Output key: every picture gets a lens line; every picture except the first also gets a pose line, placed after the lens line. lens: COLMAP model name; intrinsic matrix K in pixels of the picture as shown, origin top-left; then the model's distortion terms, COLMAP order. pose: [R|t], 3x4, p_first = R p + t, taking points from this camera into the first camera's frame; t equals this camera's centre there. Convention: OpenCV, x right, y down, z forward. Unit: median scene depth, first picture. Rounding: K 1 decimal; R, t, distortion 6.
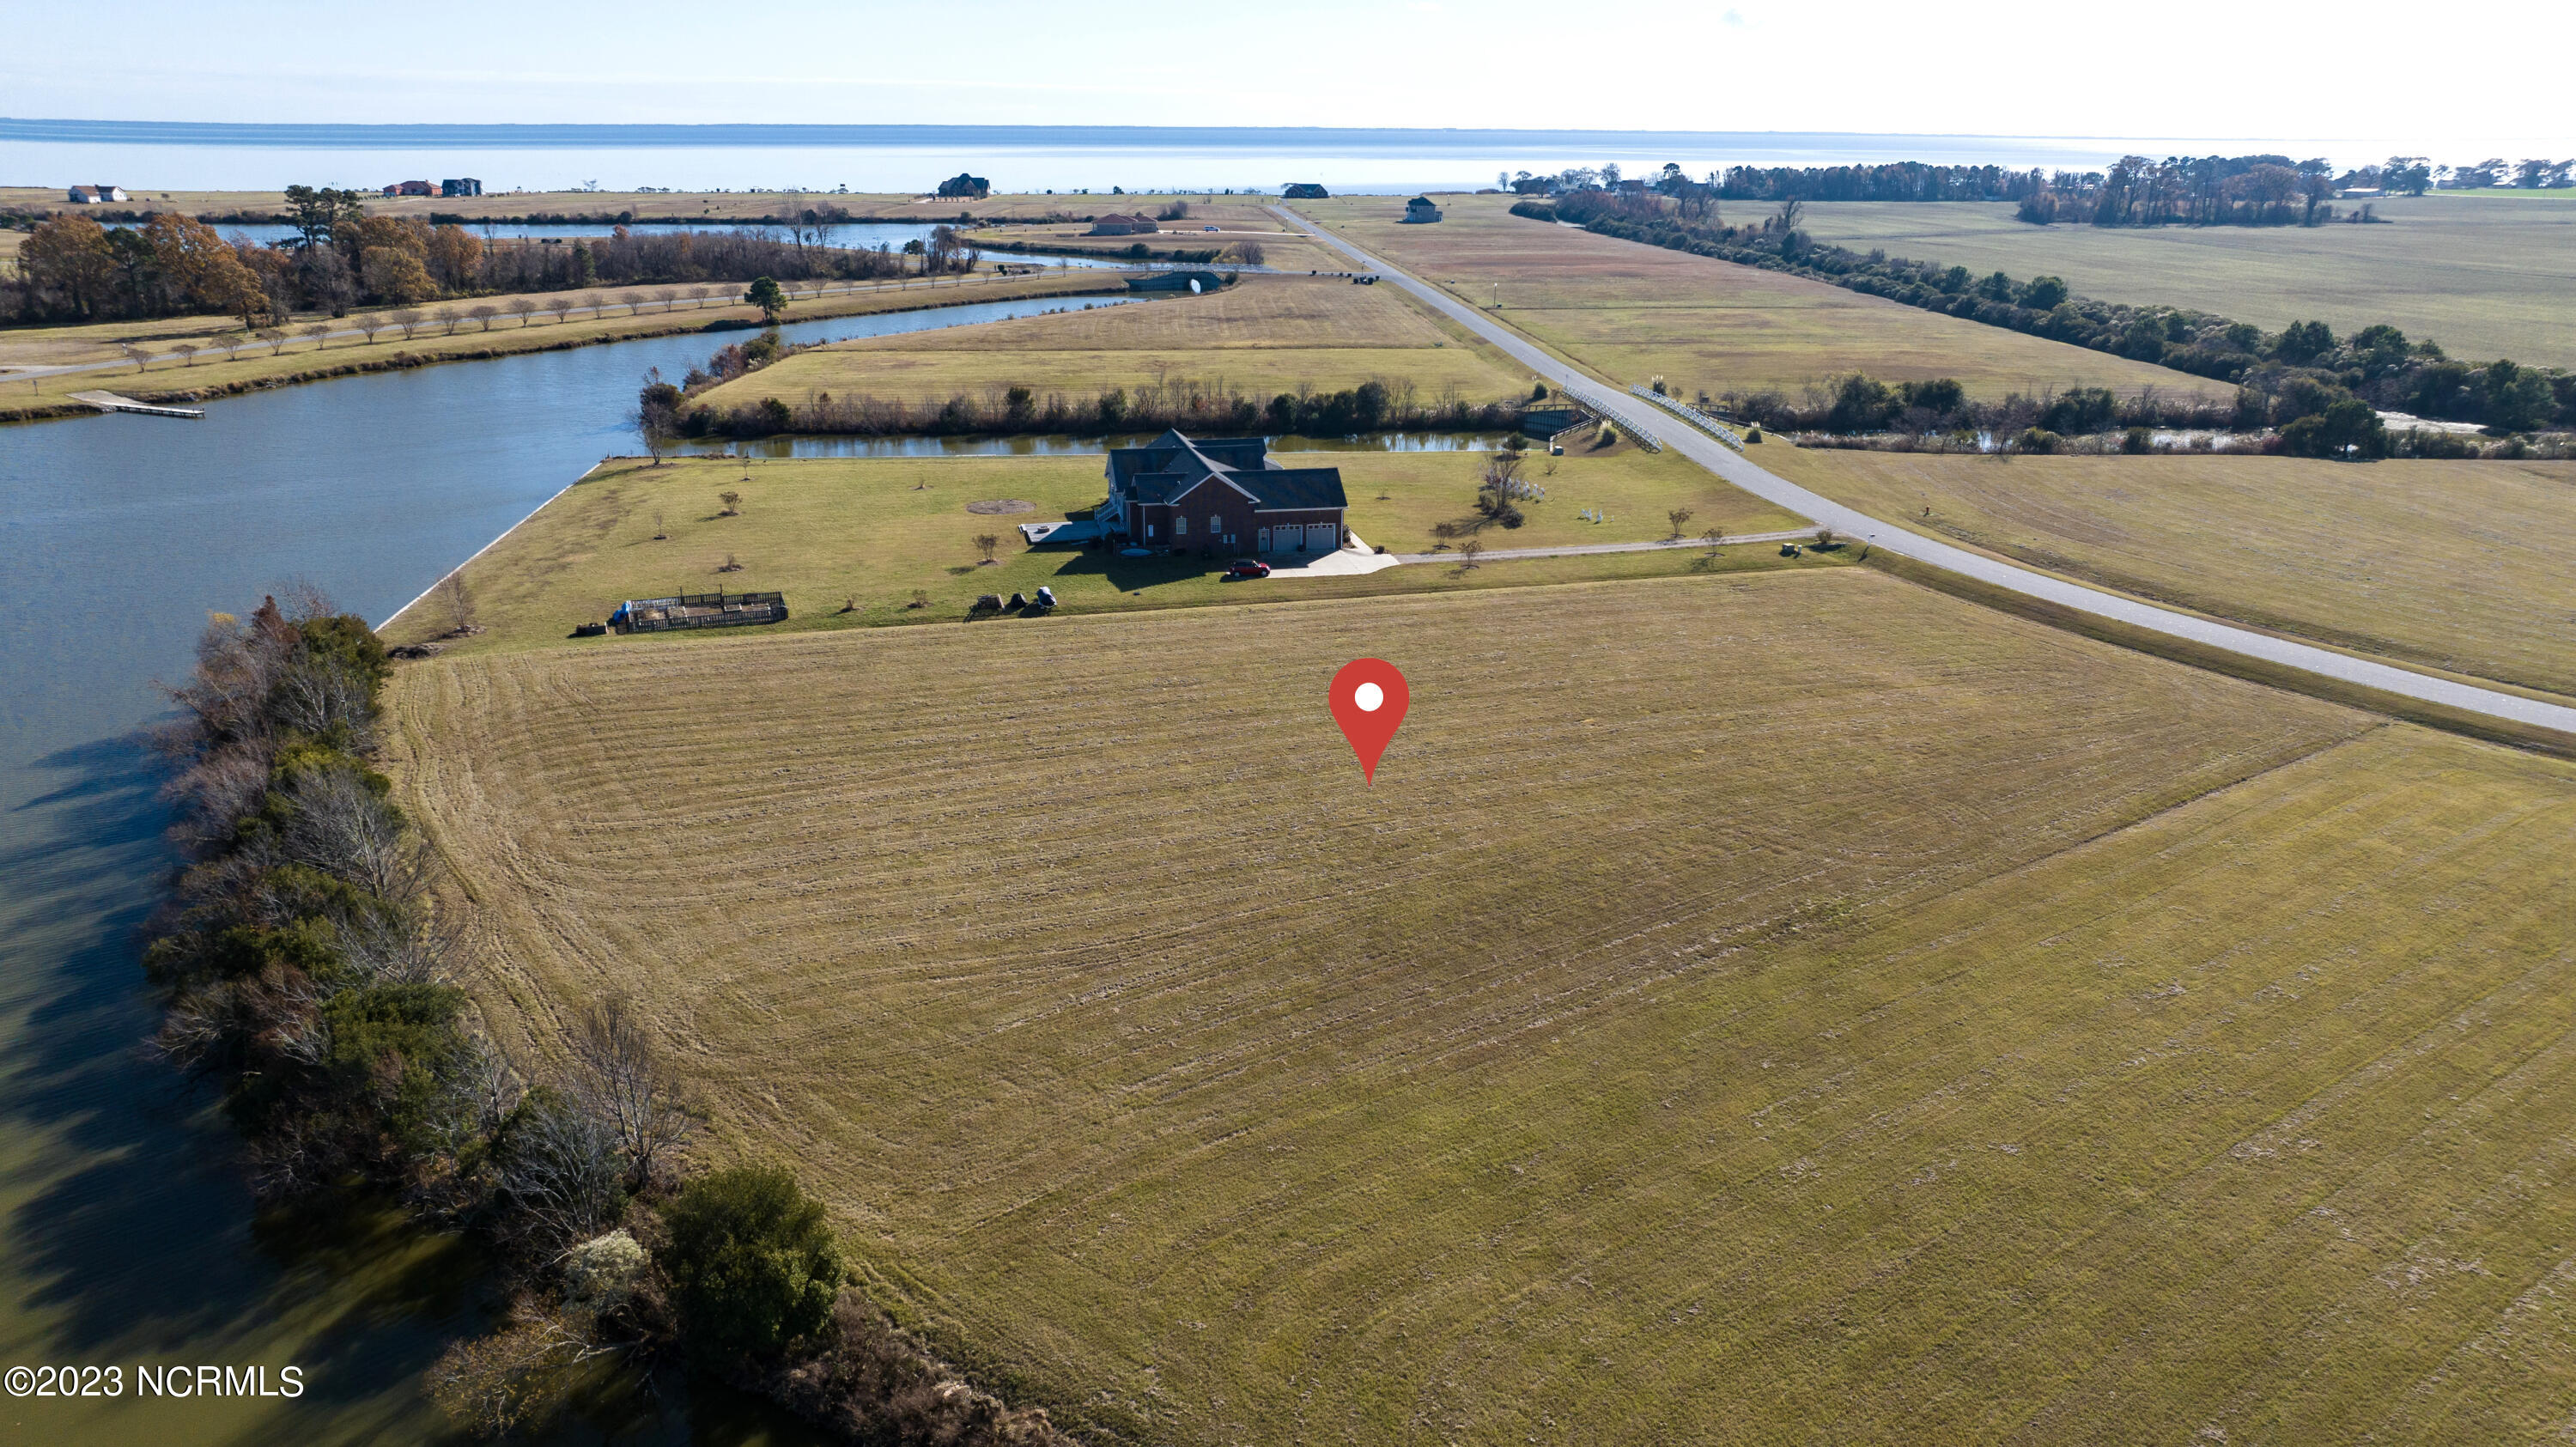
lens RADIAL K [[1803.7, 0, 1281.1], [0, 1803.7, 712.4], [0, 0, 1]] dist [-0.034456, 0.029402]
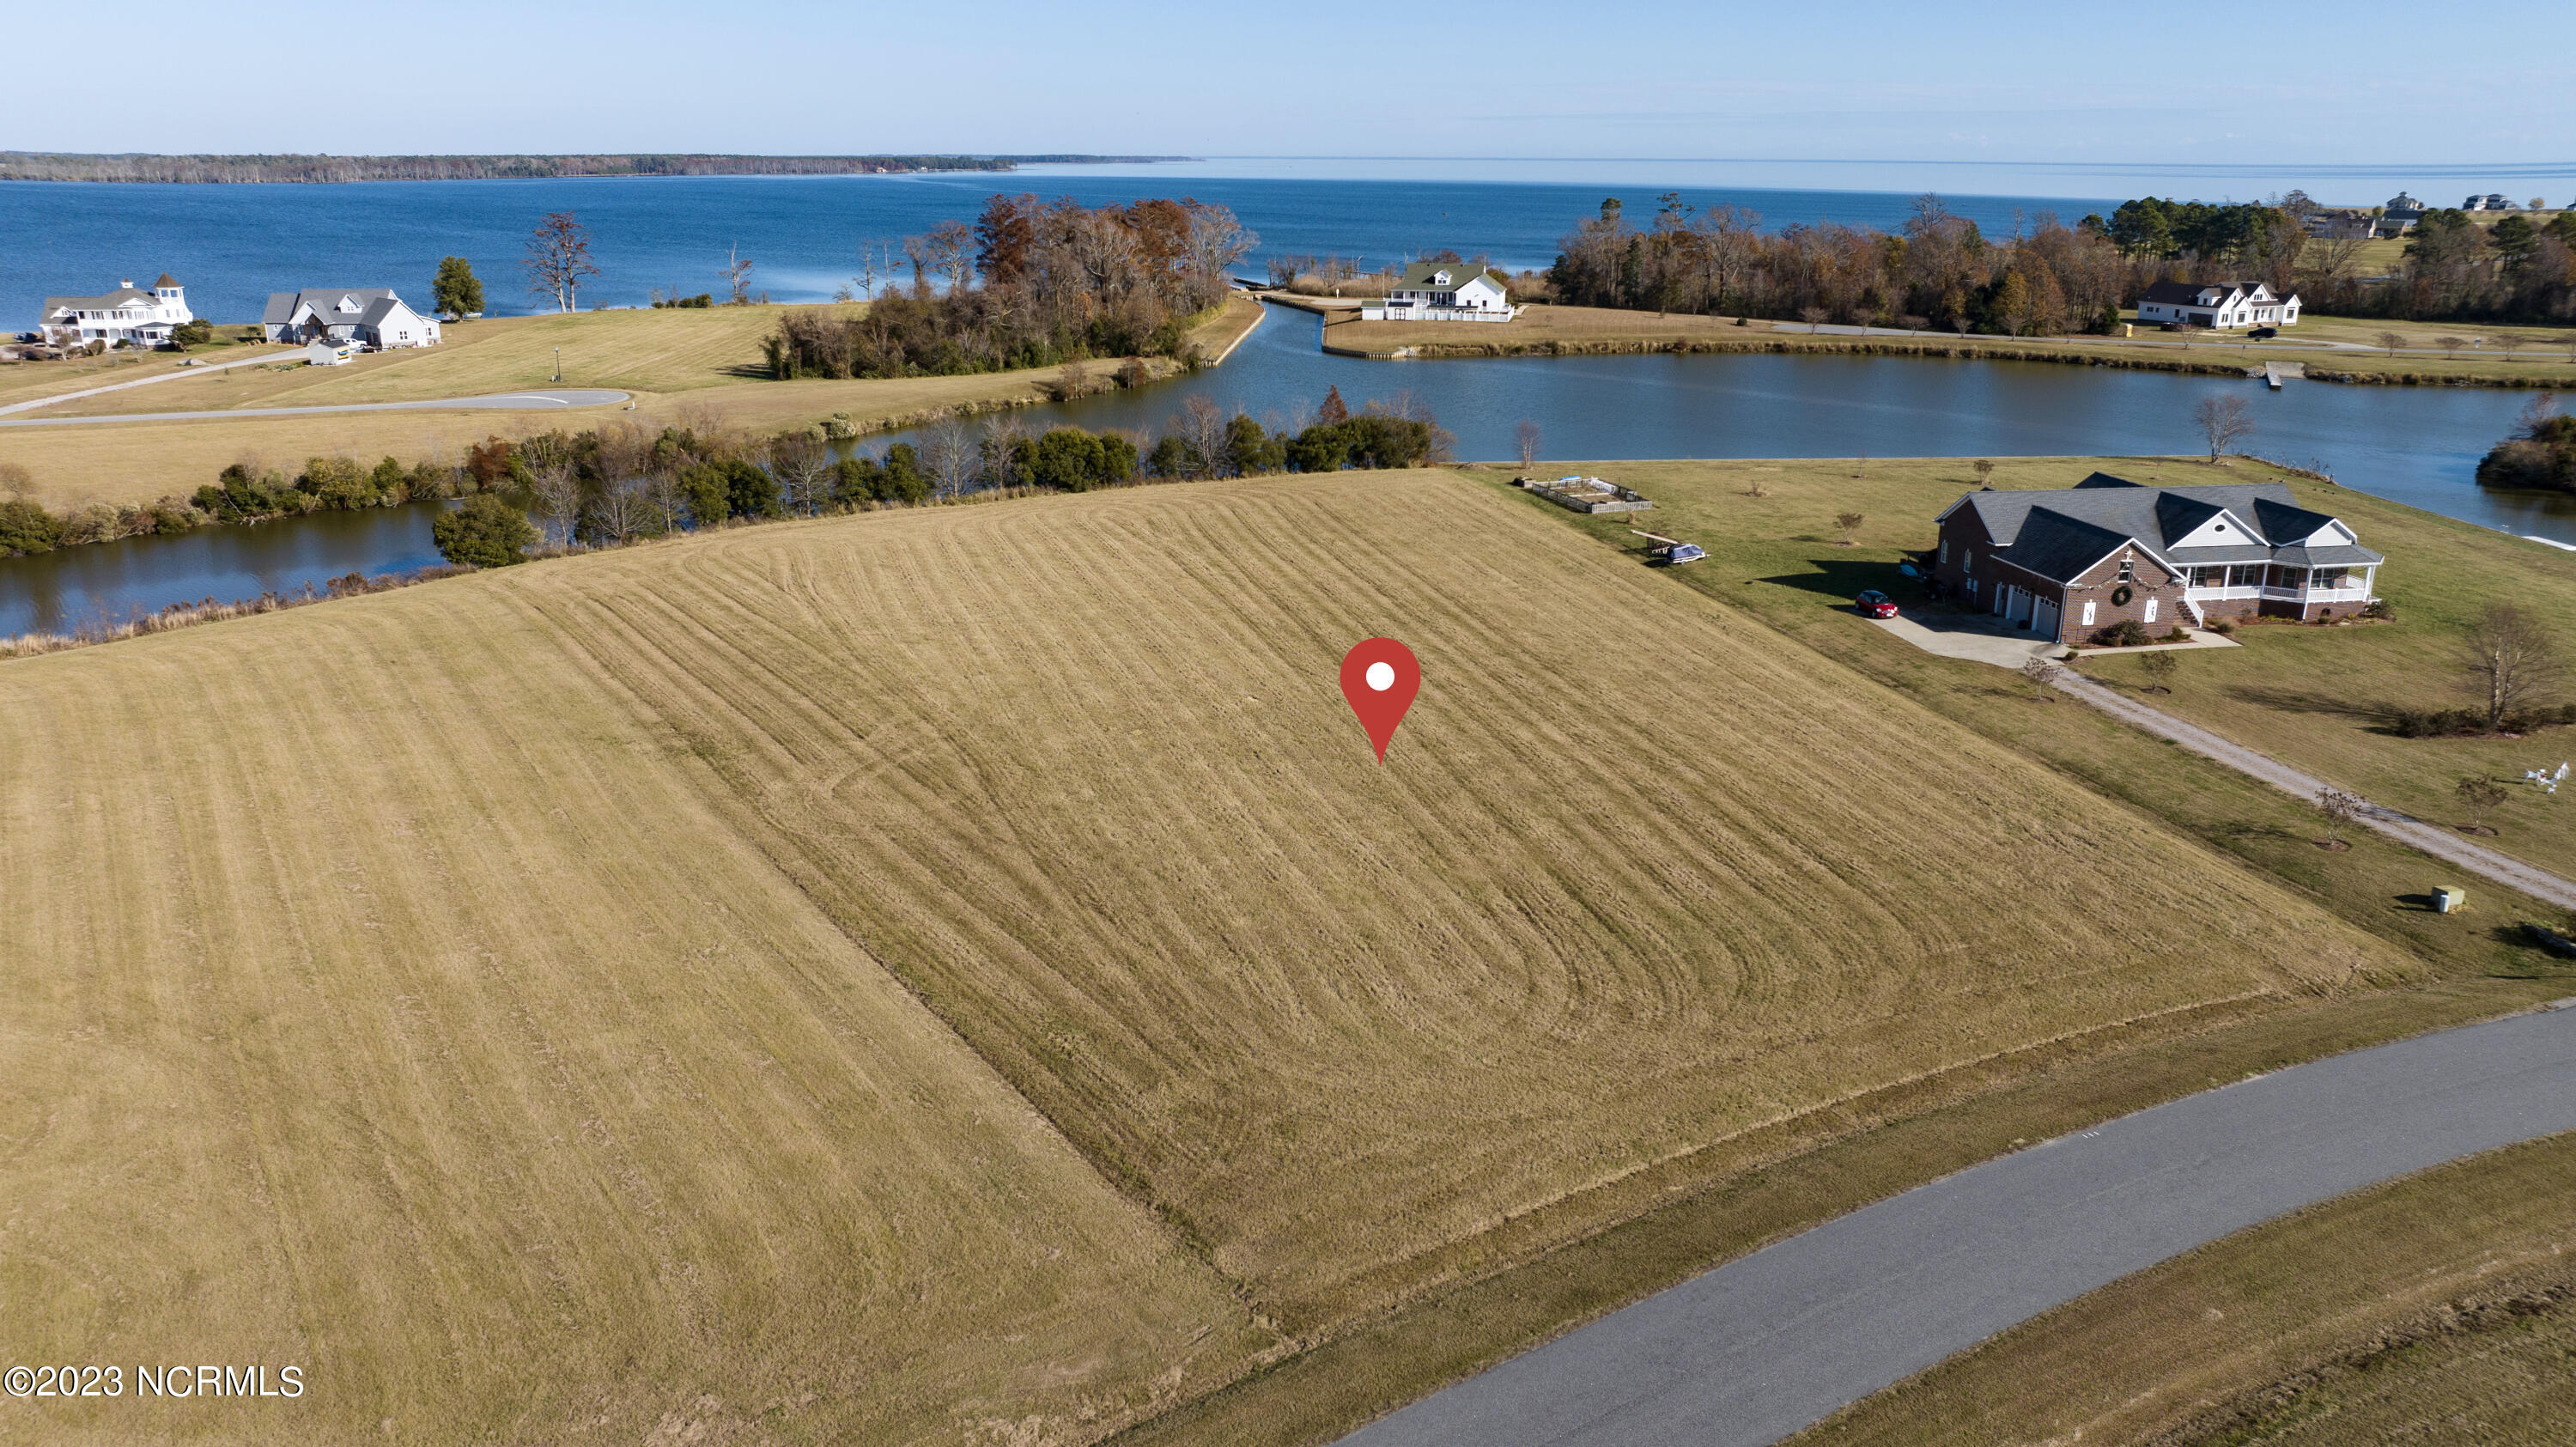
lens RADIAL K [[1803.7, 0, 1293.6], [0, 1803.7, 722.6], [0, 0, 1]] dist [-0.034456, 0.029402]
pose [[-0.013508, 0.296841, -0.954831, 0.328890], [-0.314709, 0.905126, 0.285841, -0.079050], [0.949092, 0.304356, 0.081192, 0.316438]]
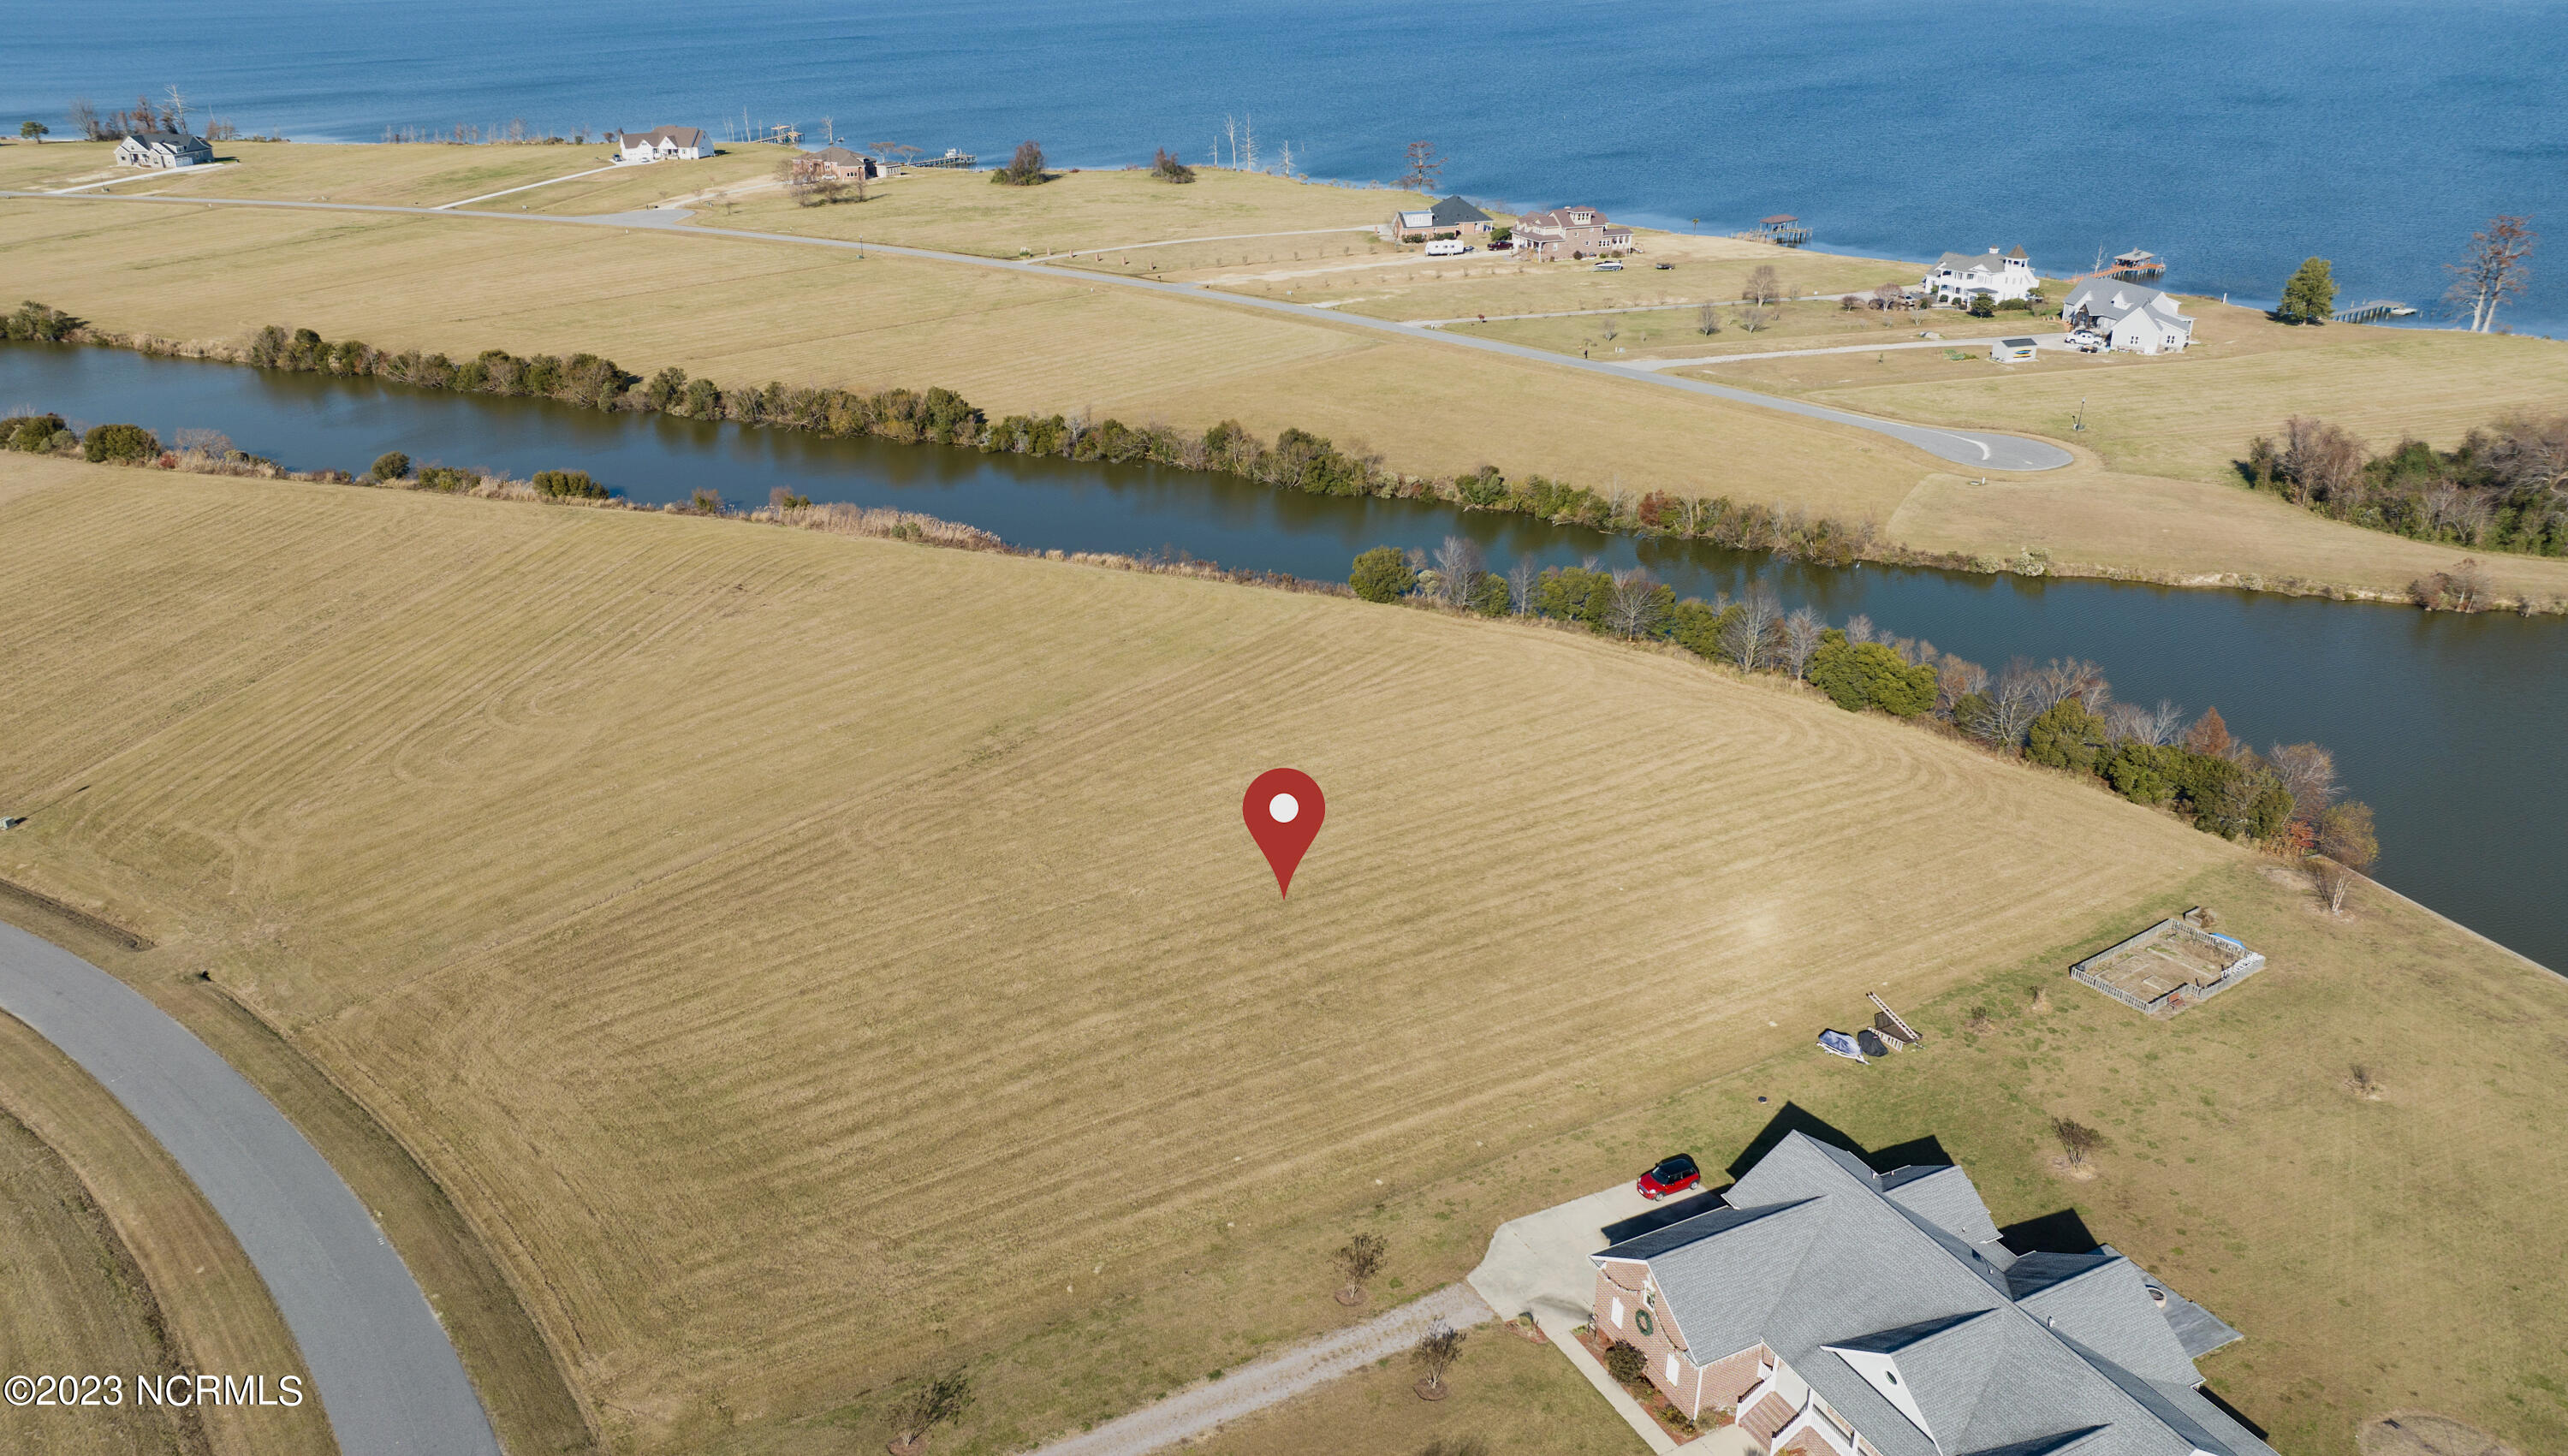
lens RADIAL K [[1794.7, 0, 1285.2], [0, 1794.7, 739.4], [0, 0, 1]] dist [-0.023955, 0.010751]
pose [[-0.962269, 0.103529, -0.251634, 0.118021], [-0.092172, 0.746090, 0.659434, -0.269235], [0.256012, 0.657747, -0.708397, 0.581168]]
